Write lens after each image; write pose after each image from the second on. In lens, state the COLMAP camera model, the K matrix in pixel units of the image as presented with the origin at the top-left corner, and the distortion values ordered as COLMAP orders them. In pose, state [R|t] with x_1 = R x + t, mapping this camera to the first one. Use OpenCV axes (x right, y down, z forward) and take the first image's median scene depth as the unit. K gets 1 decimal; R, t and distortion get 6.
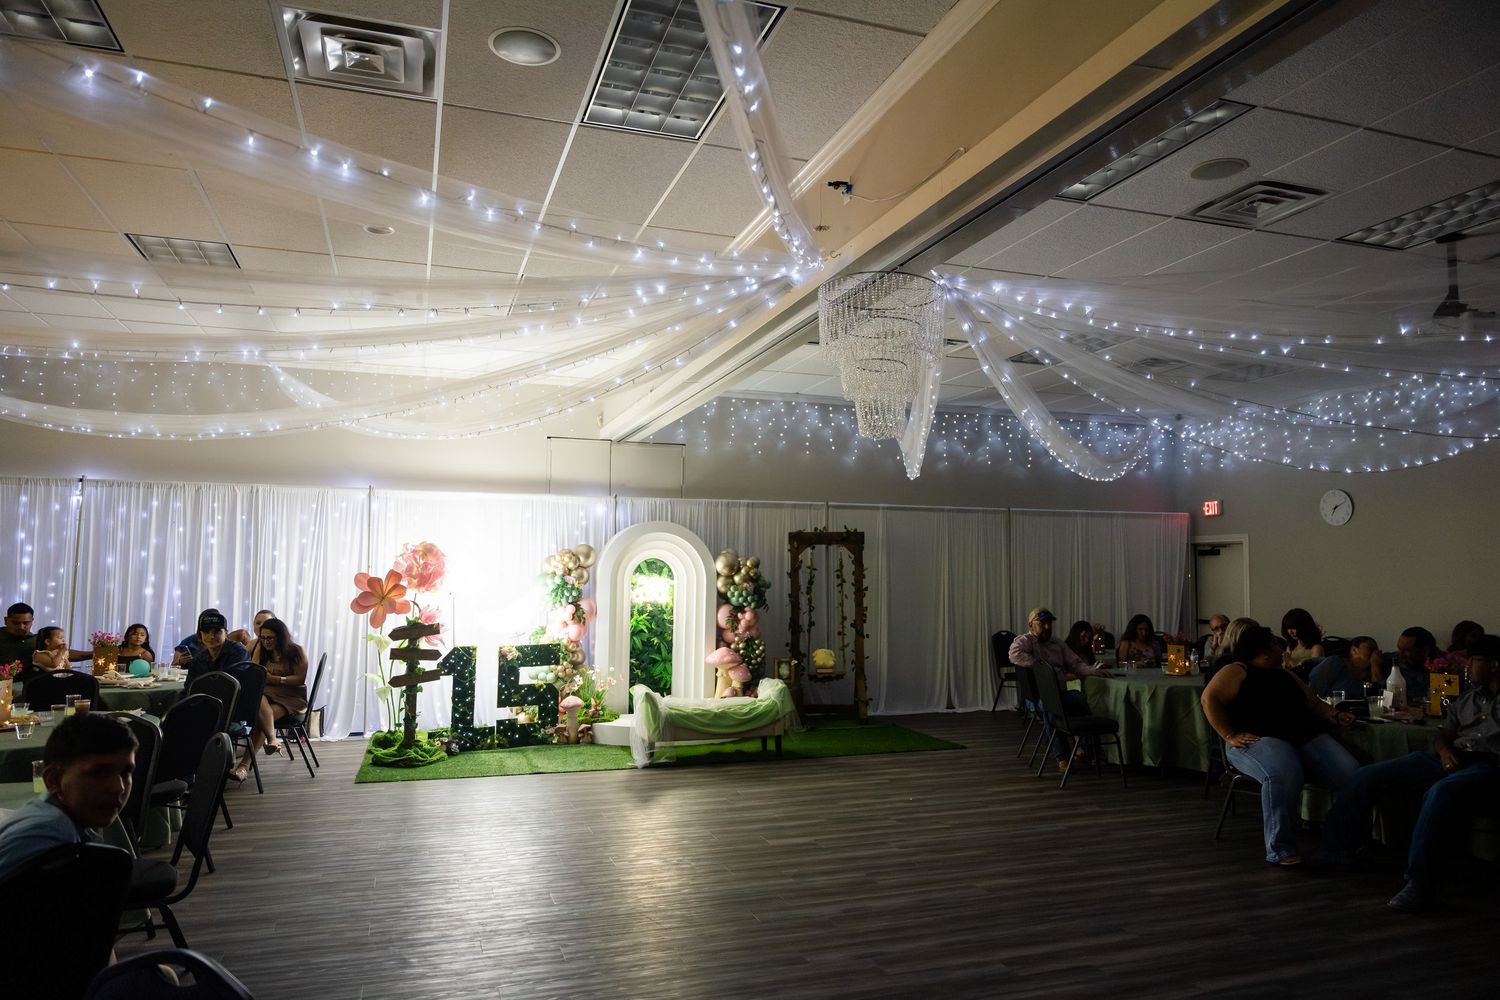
lens RADIAL K [[1016.7, 0, 698.7], [0, 1016.7, 539.4], [0, 0, 1]] dist [-0.001182, -0.005893]
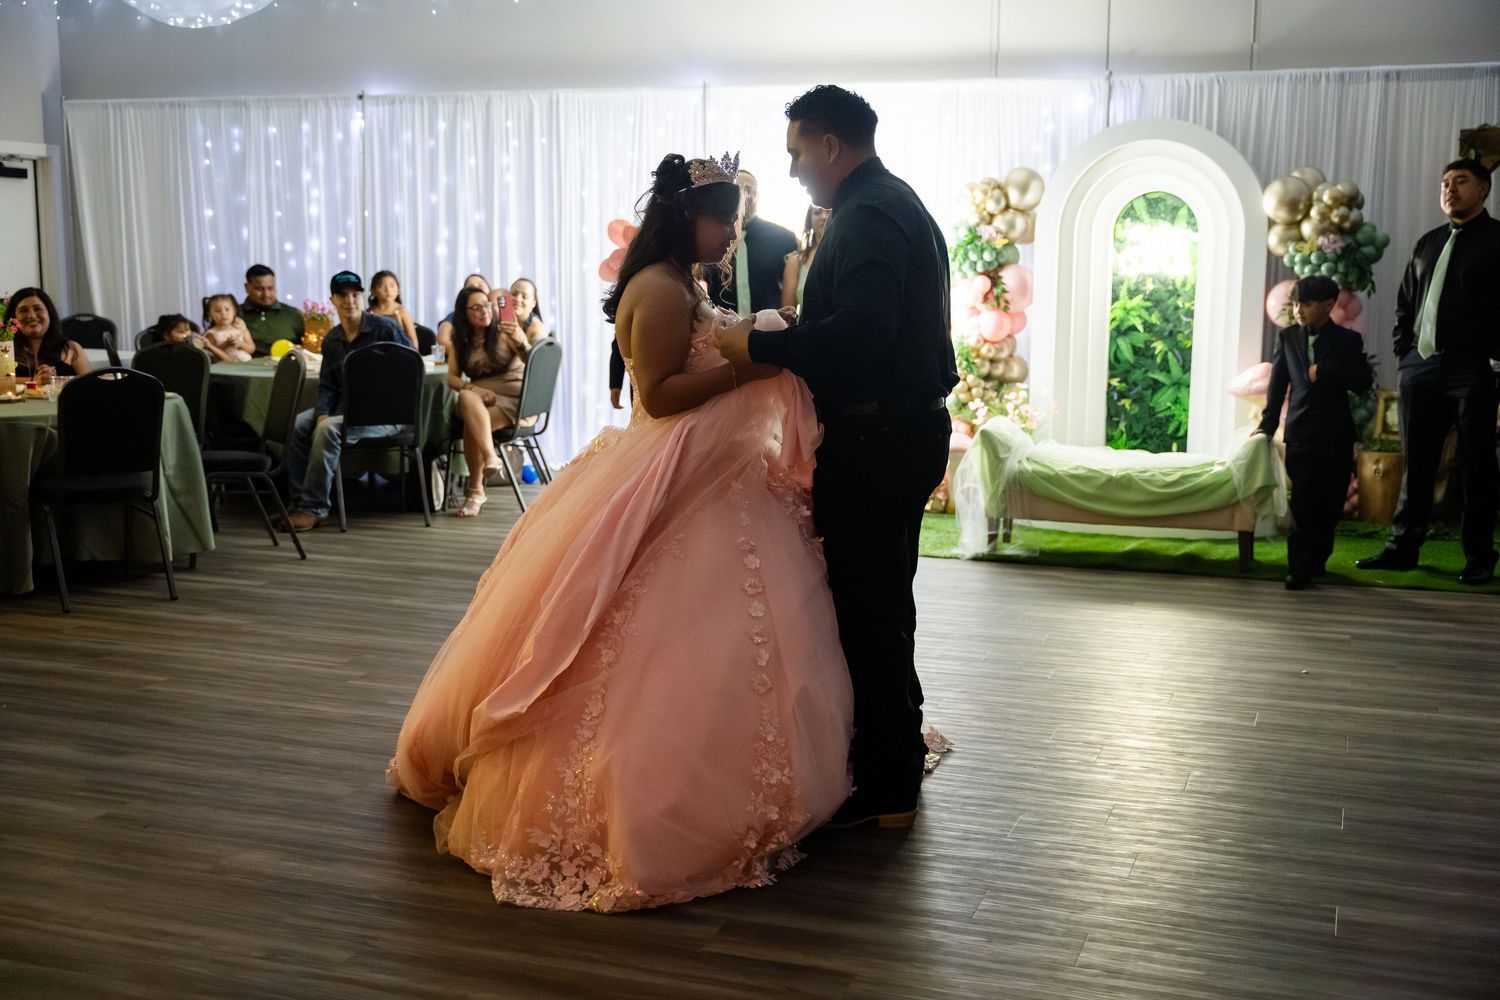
lens RADIAL K [[1674.3, 0, 707.7], [0, 1674.3, 561.5], [0, 0, 1]] dist [0.010707, 0.000000]
pose [[0.777385, 0.115347, -0.618359, 0.357382], [0.020689, 0.977823, 0.208410, 0.021542], [0.628685, -0.174808, 0.757758, 0.161048]]
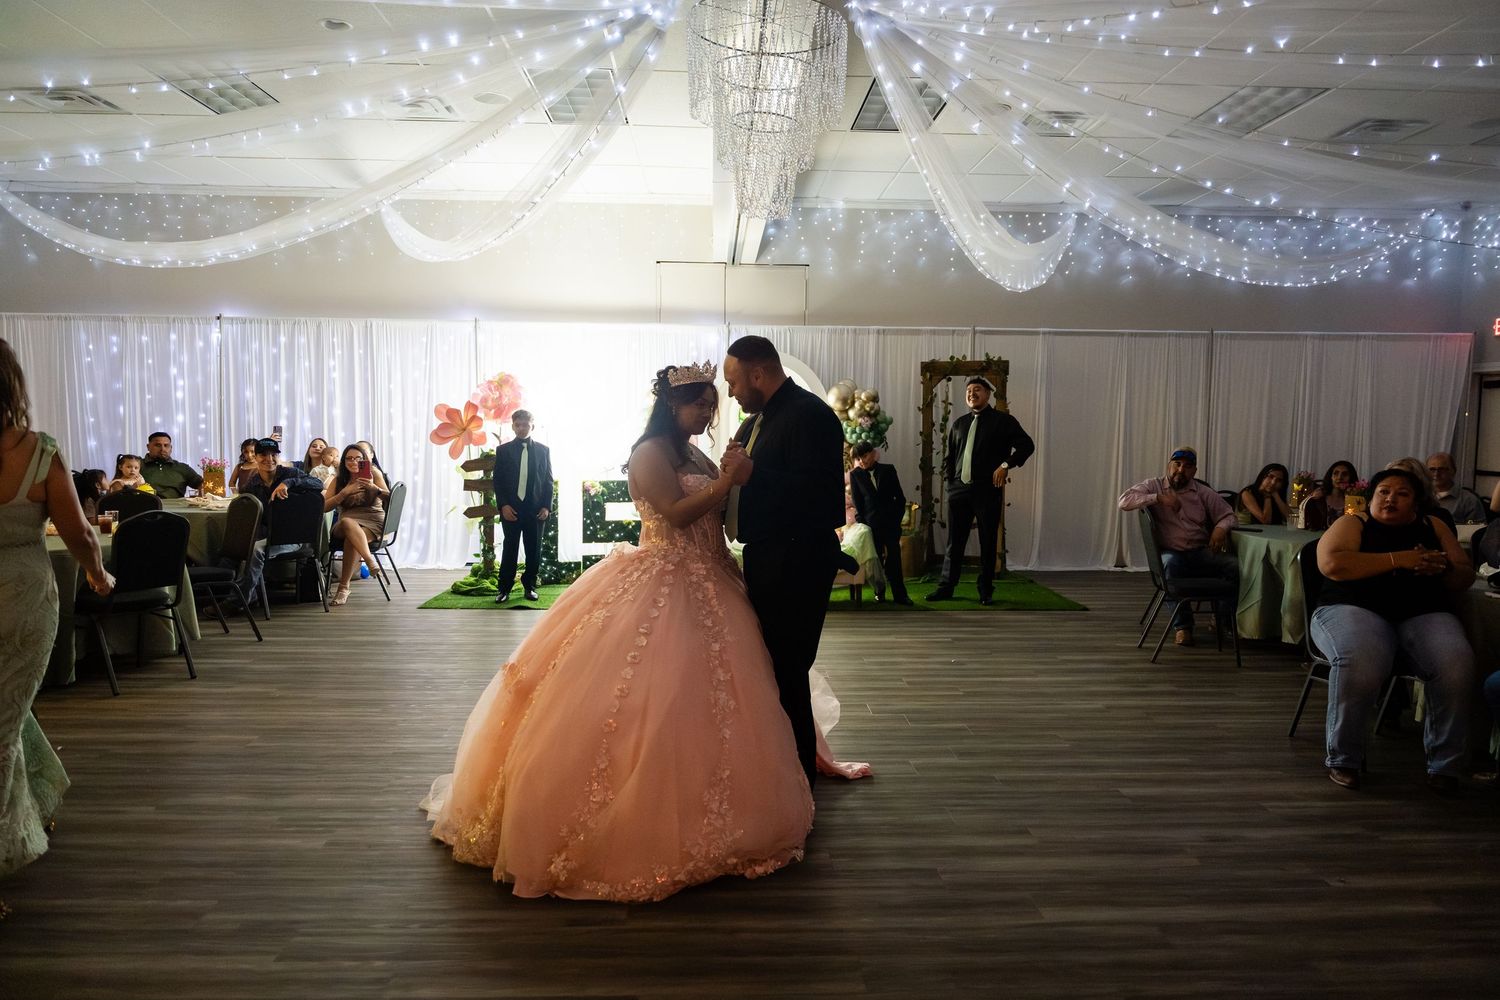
lens RADIAL K [[1016.7, 0, 712.9], [0, 1016.7, 532.4], [0, 0, 1]] dist [-0.001182, -0.005893]
pose [[0.957826, 0.034970, -0.285212, 0.190284], [0.005067, 0.990357, 0.138447, 0.018299], [0.287303, -0.134053, 0.948413, 0.096079]]
